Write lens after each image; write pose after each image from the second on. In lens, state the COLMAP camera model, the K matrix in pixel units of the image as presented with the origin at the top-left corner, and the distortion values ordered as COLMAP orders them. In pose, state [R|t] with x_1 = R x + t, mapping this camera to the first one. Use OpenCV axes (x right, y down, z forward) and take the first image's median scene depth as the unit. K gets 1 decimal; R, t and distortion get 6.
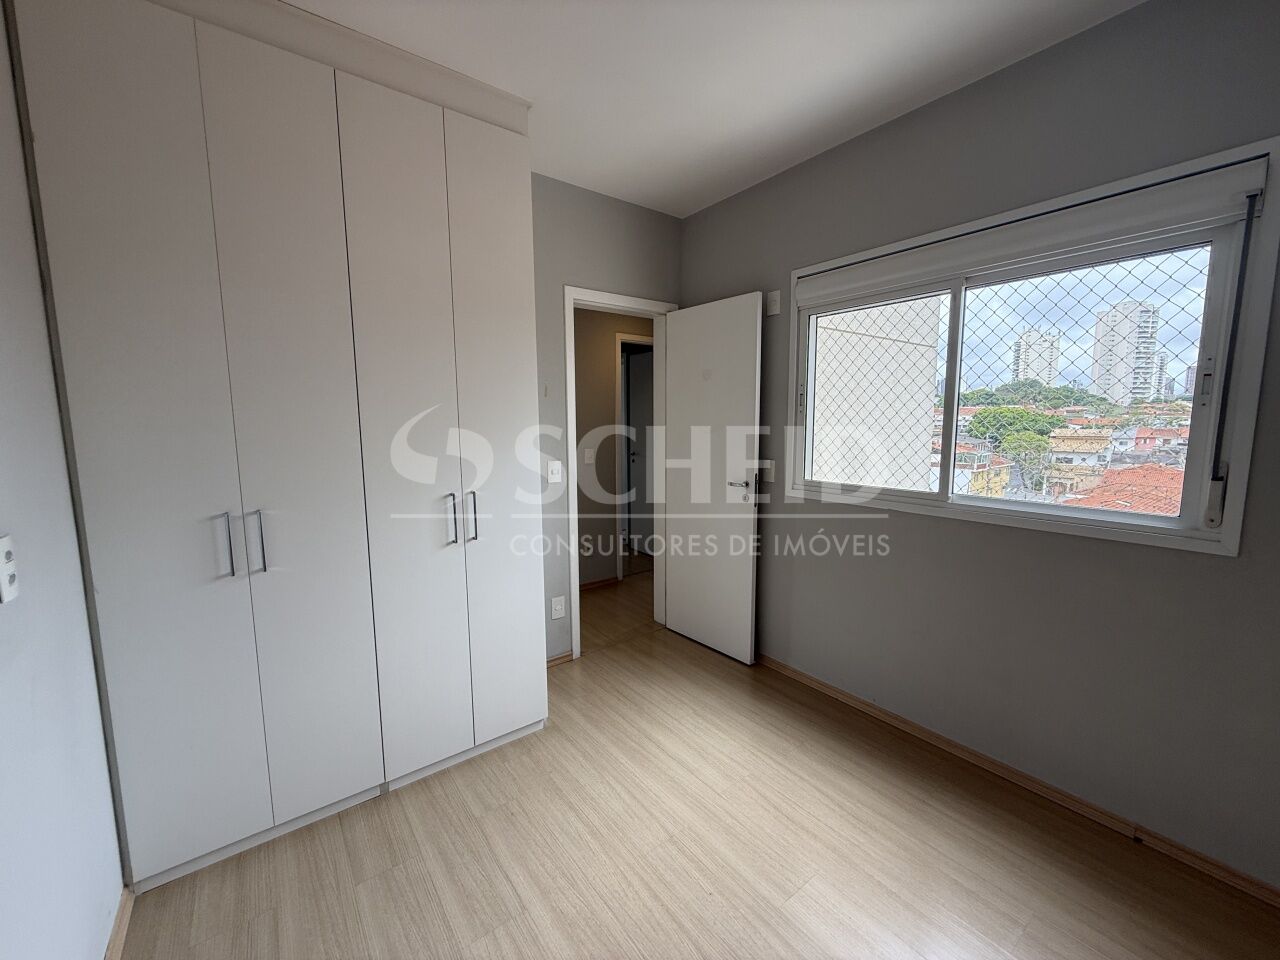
lens RADIAL K [[507.4, 0, 636.8], [0, 507.4, 480.0], [0, 0, 1]] dist [-0.000139, -0.000148]
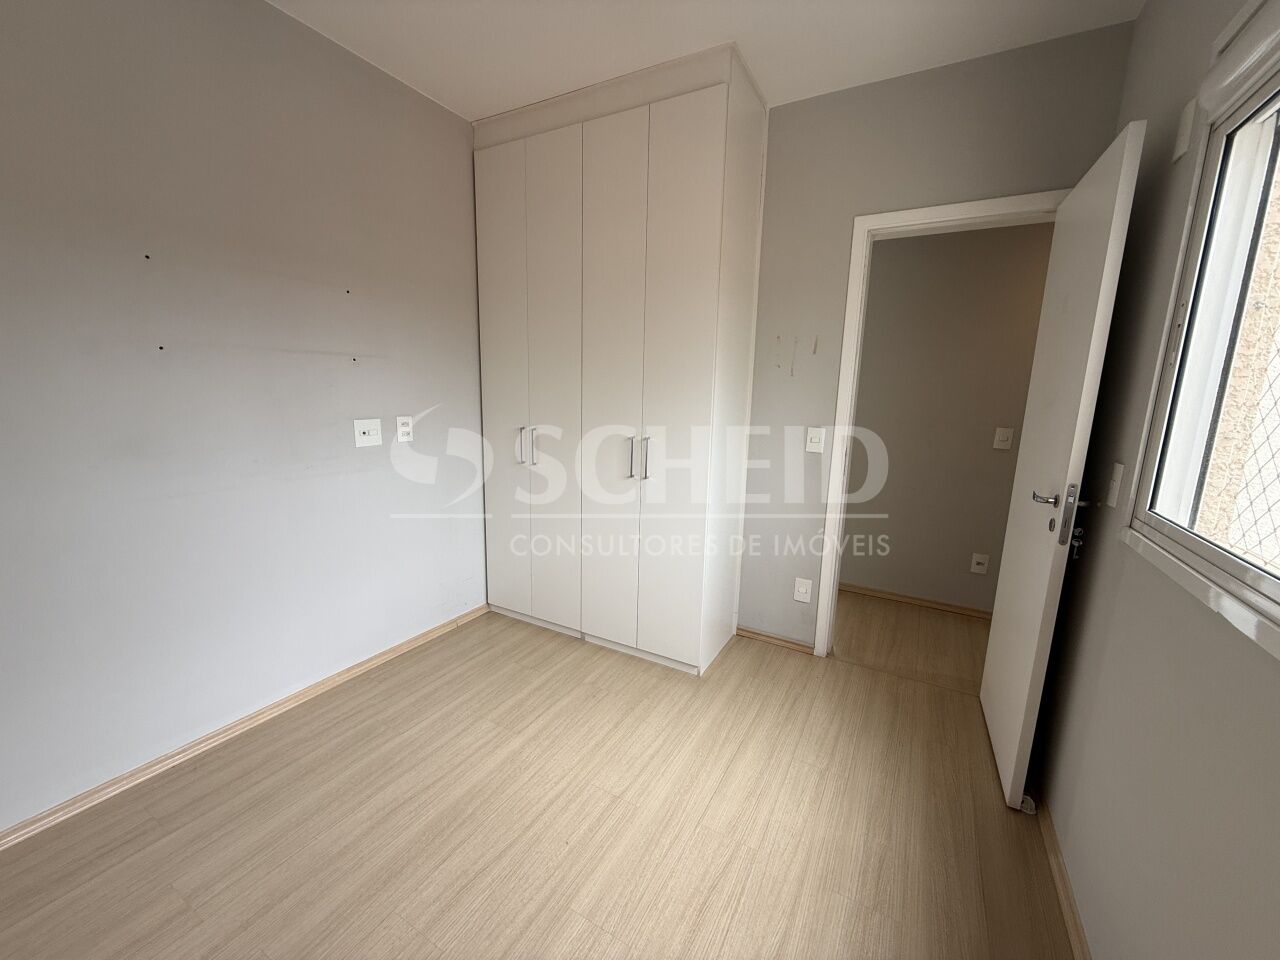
lens RADIAL K [[507.4, 0, 636.8], [0, 507.4, 480.0], [0, 0, 1]] dist [-0.000139, -0.000148]
pose [[0.396133, 0.182243, -0.899926, 0.828240], [-0.134070, 0.981081, 0.139662, -0.046412], [0.908352, 0.065329, 0.413072, 0.558222]]
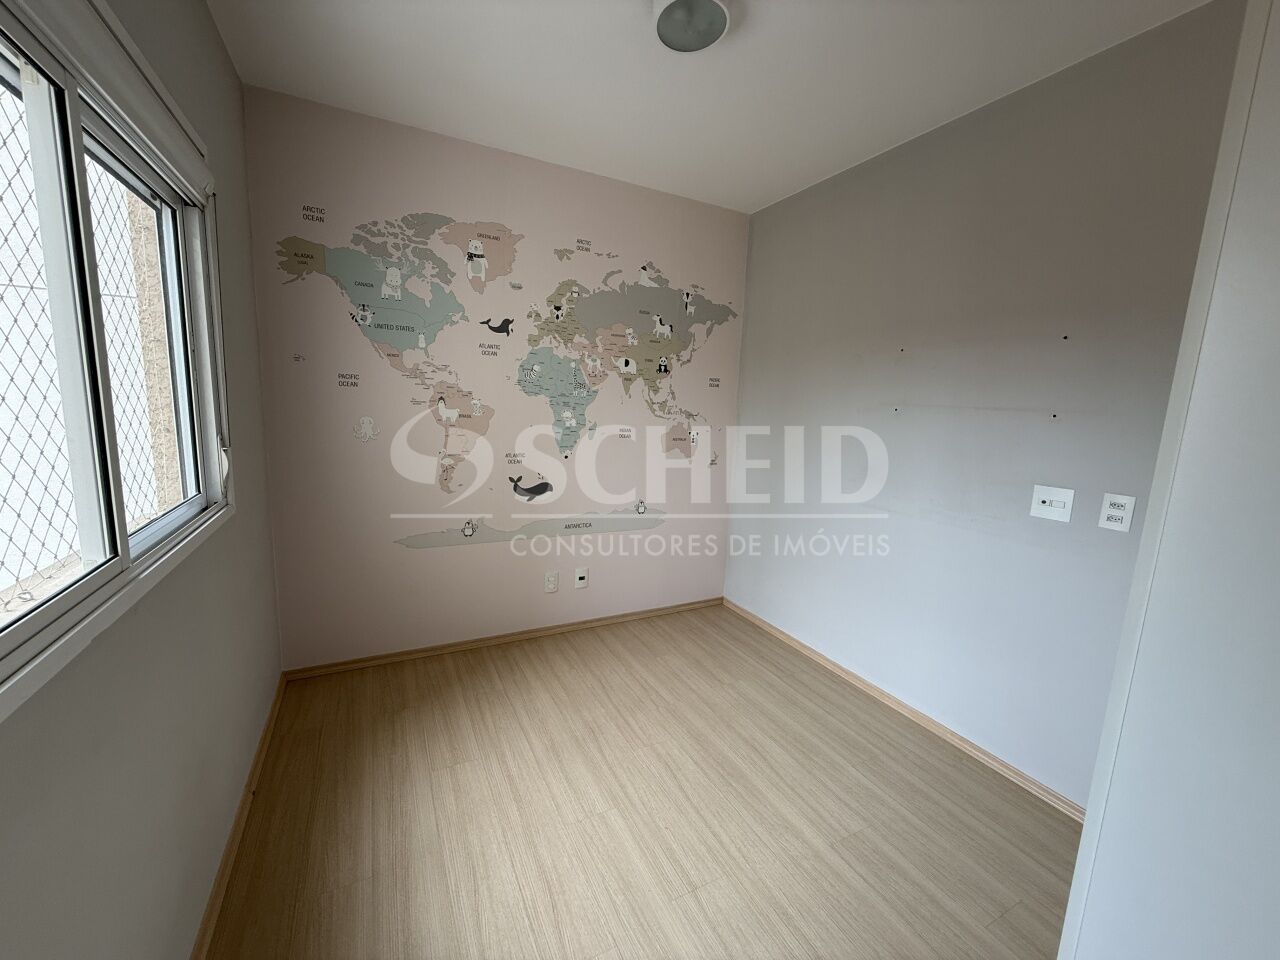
lens RADIAL K [[507.4, 0, 636.8], [0, 507.4, 480.0], [0, 0, 1]] dist [-0.000139, -0.000148]
pose [[-0.984350, -0.061311, 0.165215, 0.060369], [-0.015653, 0.964239, 0.264570, -0.204815], [-0.175528, 0.257844, -0.950109, 1.602250]]
